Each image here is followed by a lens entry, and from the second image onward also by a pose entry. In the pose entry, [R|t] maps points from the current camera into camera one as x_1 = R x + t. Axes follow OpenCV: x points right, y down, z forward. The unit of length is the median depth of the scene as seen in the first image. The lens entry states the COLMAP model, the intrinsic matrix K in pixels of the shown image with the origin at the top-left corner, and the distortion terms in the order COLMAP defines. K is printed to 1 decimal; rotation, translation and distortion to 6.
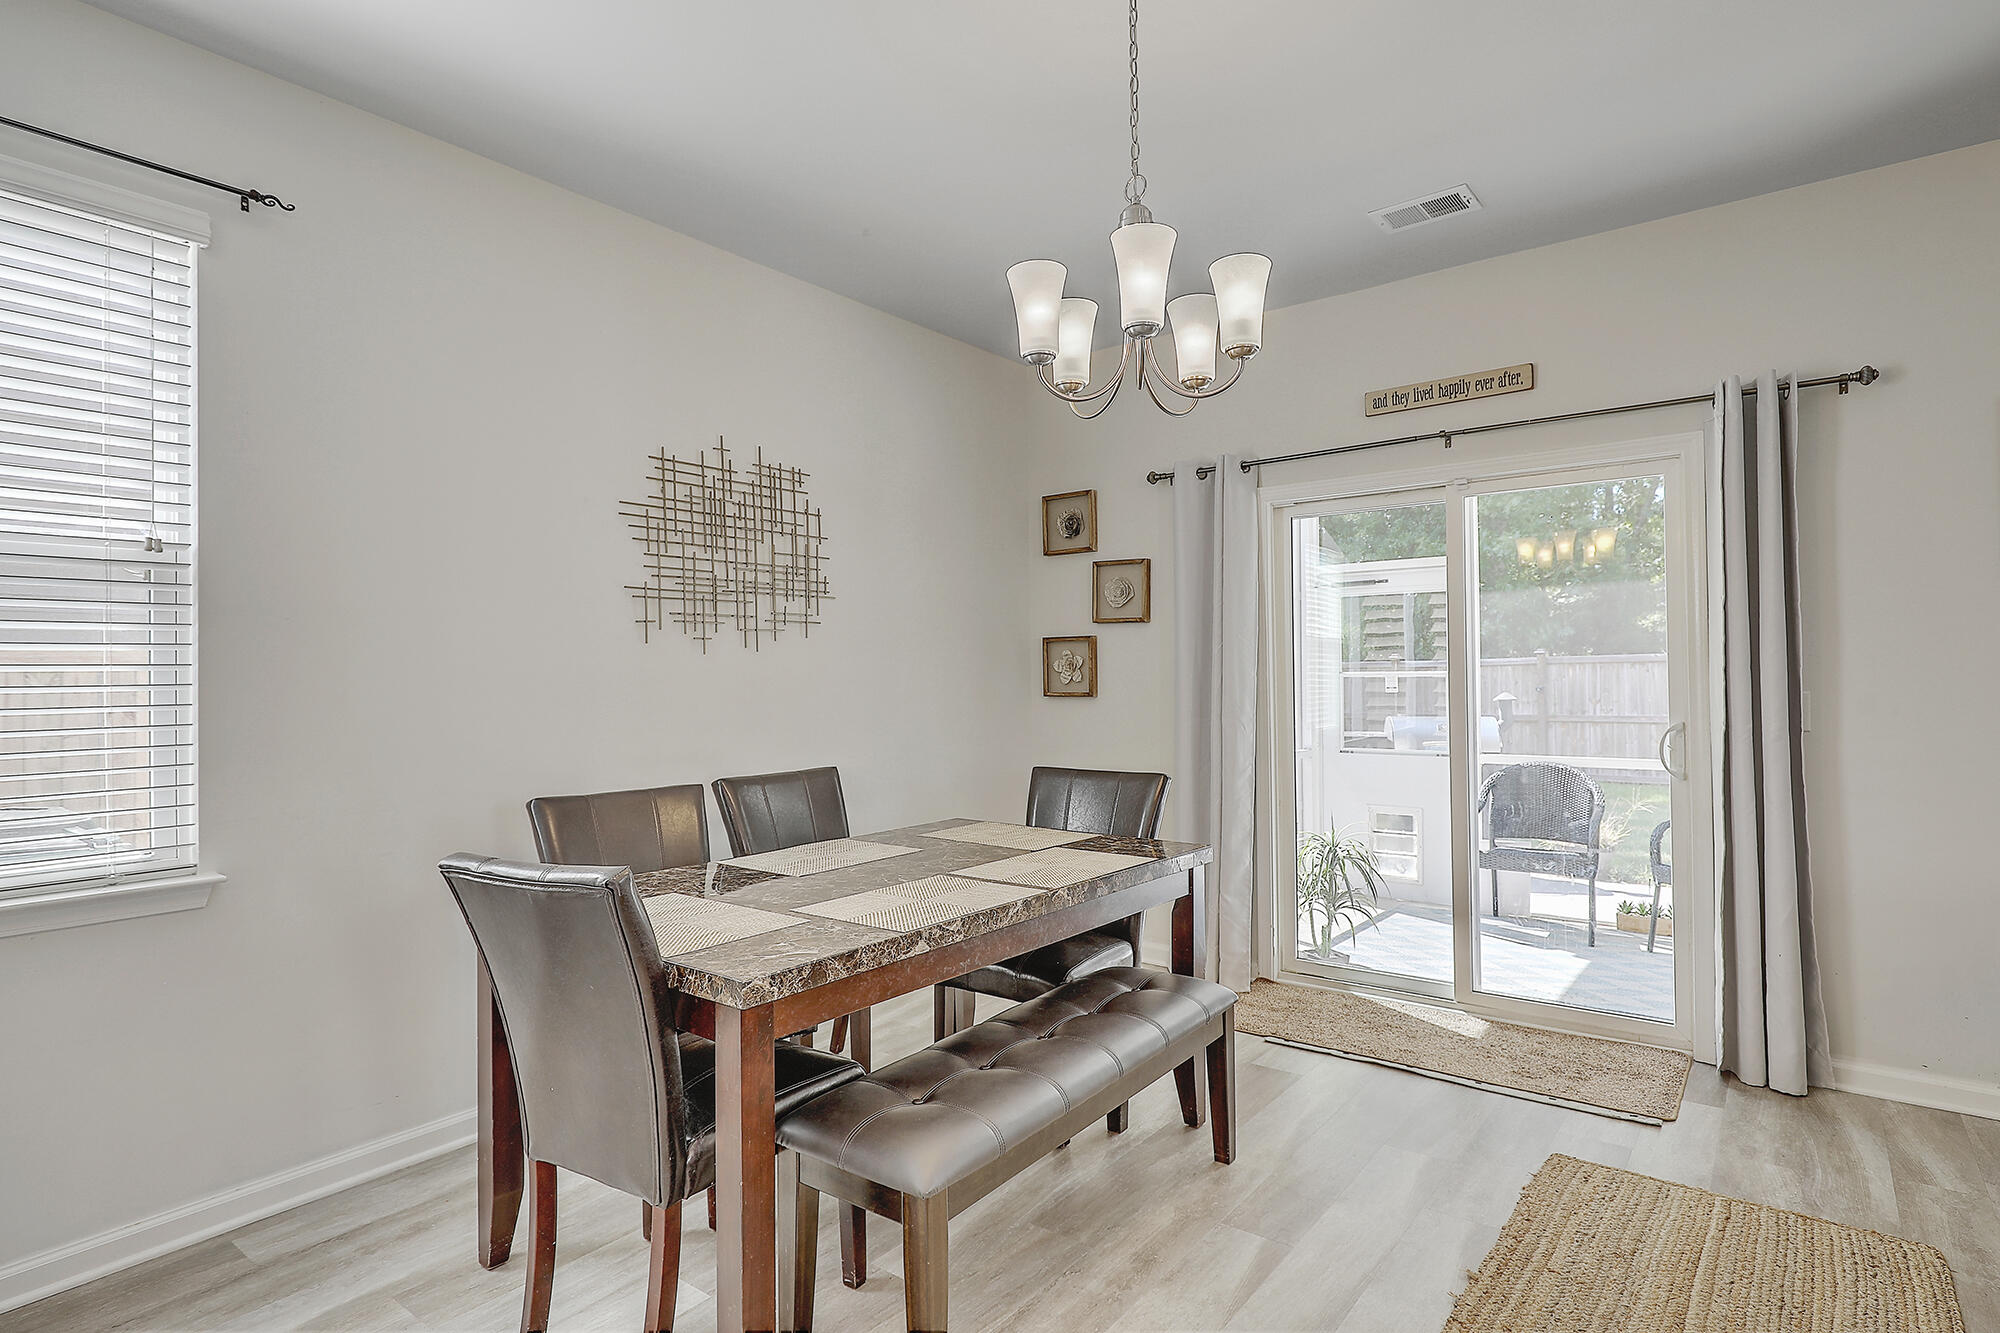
lens RADIAL K [[1001.5, 0, 1038.6], [0, 1001.5, 689.6], [0, 0, 1]] dist [-0.003352, -0.000175]
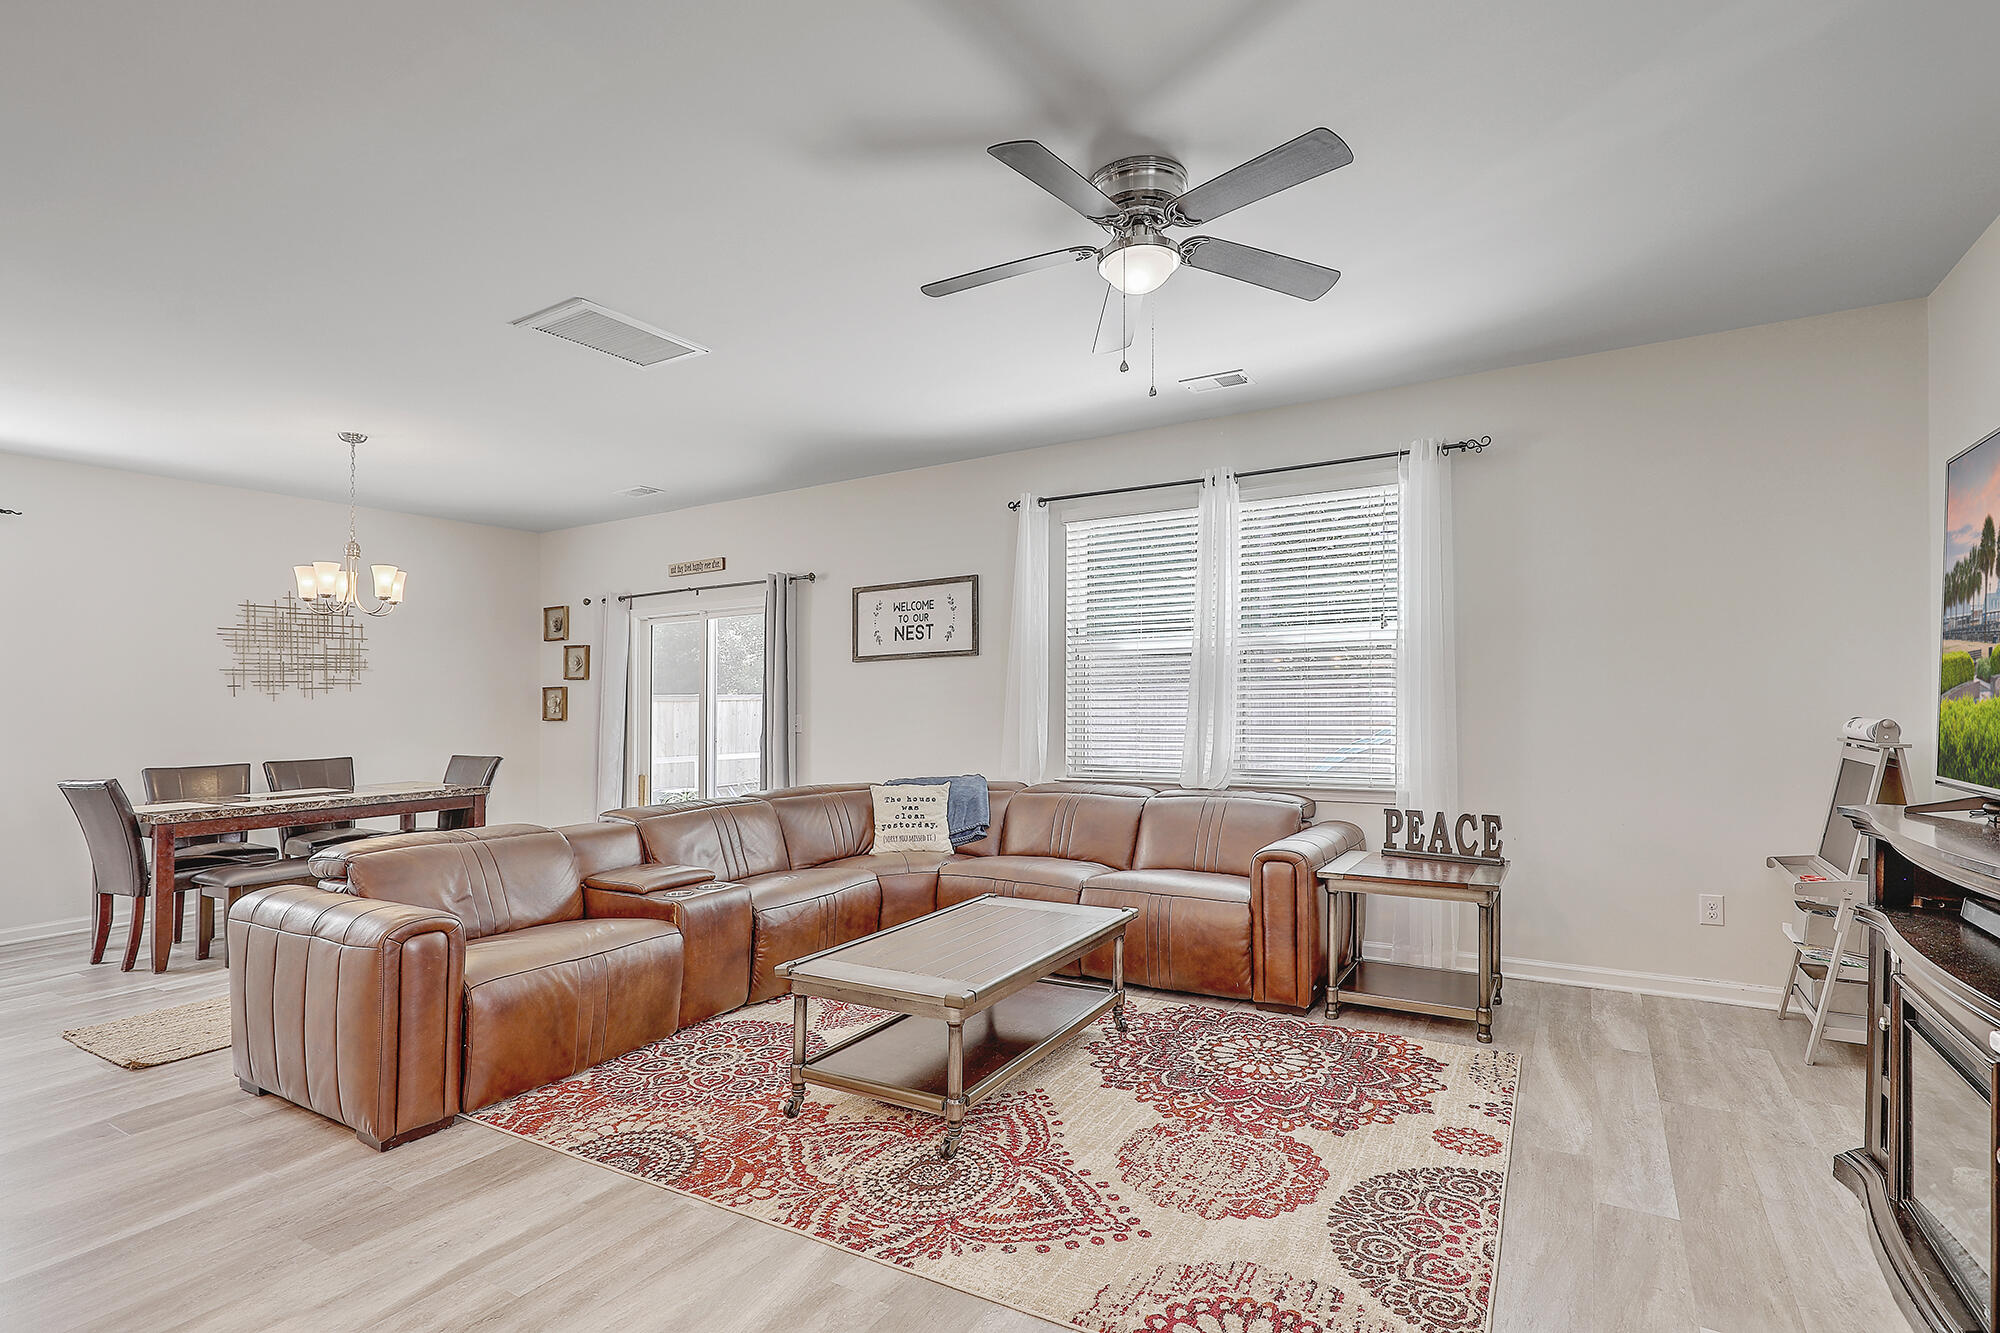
lens RADIAL K [[865.1, 0, 1009.0], [0, 865.1, 674.9], [0, 0, 1]] dist [0.000081, 0.000246]
pose [[0.990173, -0.006501, 0.139699, 0.847107], [0.012773, 0.998948, -0.044048, 0.005774], [-0.139266, 0.045399, 0.989214, -0.877510]]
